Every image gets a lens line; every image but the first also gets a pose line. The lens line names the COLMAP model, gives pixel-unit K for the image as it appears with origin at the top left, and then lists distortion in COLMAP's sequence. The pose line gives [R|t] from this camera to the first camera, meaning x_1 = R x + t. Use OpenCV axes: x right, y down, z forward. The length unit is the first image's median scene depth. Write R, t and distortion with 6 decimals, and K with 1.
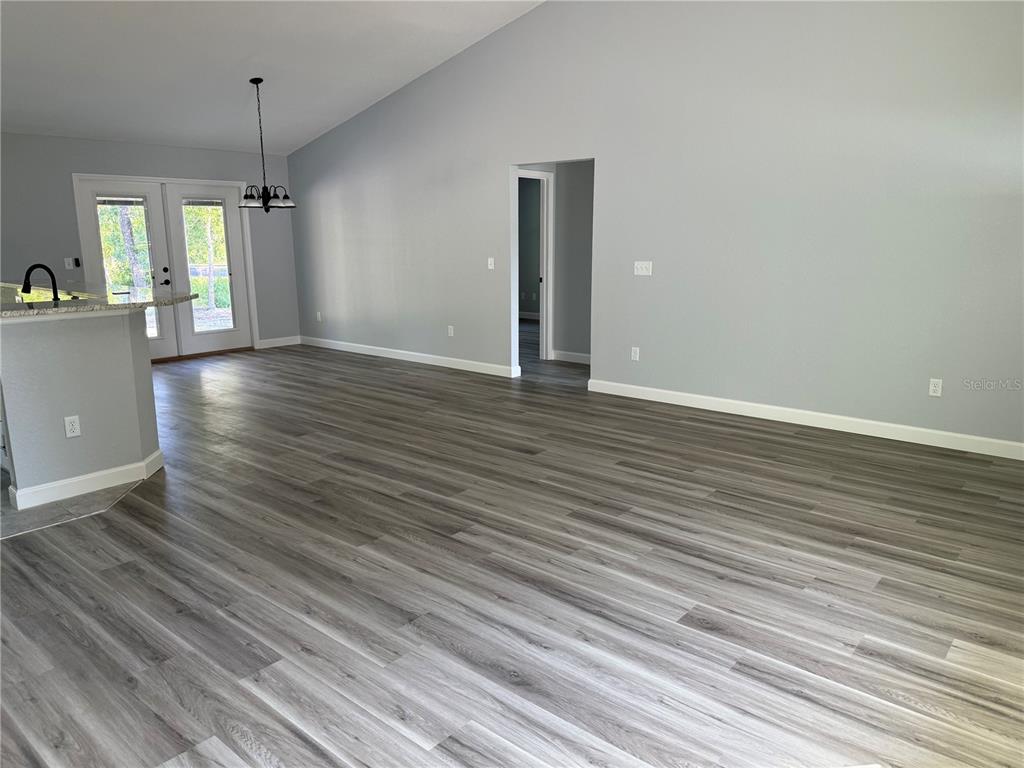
lens RADIAL K [[740.5, 0, 509.8], [0, 740.5, 385.8], [0, 0, 1]] dist [0.010604, -0.017745]
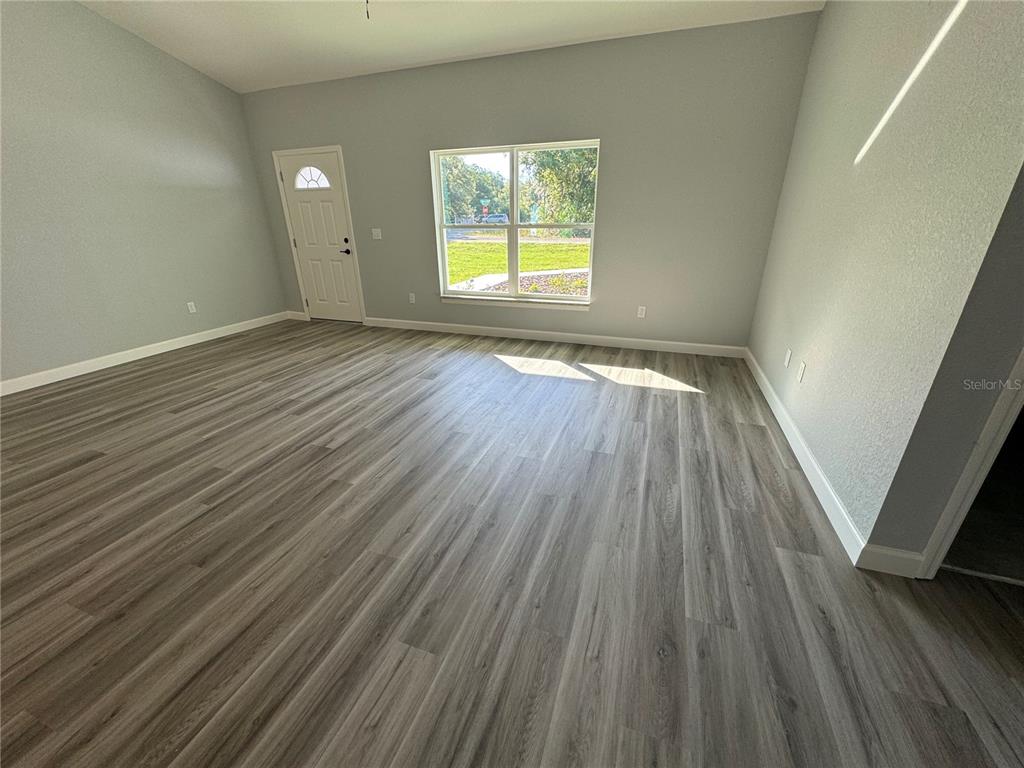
lens RADIAL K [[412.9, 0, 506.4], [0, 412.9, 381.8], [0, 0, 1]] dist [0.015726, 0.000008]
pose [[-0.347680, -0.344002, 0.872228, -0.713201], [0.208824, 0.878488, 0.429711, -0.134886], [-0.914063, 0.331544, -0.233596, 0.789058]]
